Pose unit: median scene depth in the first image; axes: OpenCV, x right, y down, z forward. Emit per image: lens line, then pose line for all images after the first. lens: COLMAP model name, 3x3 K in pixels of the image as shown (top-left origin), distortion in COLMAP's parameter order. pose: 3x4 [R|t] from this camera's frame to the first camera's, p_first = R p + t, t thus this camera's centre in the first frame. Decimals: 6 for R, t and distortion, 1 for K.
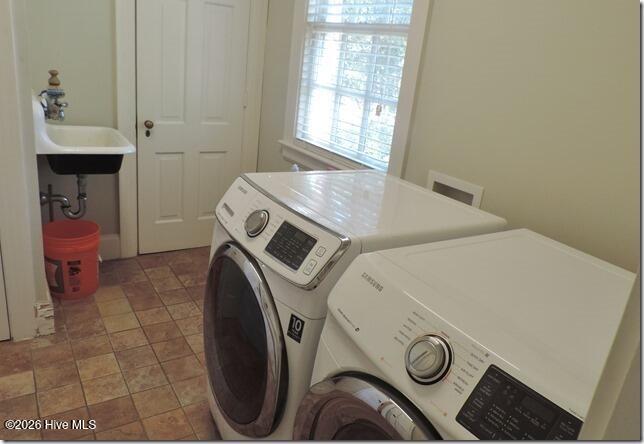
lens RADIAL K [[488.2, 0, 322.0], [0, 488.2, 222.0], [0, 0, 1]] dist [-0.000078, -0.000240]
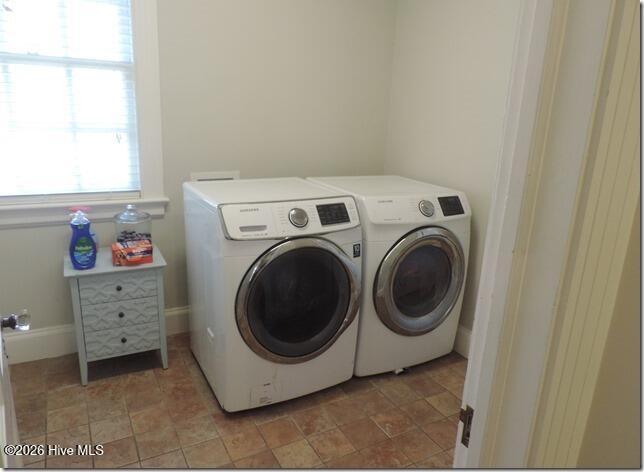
lens RADIAL K [[473.9, 0, 322.0], [0, 473.9, 236.0], [0, 0, 1]] dist [-0.002677, -0.002065]
pose [[0.077635, -0.368633, 0.926327, -1.533973], [0.294717, 0.896093, 0.331902, -0.418774], [-0.952426, 0.247237, 0.178210, 0.712489]]
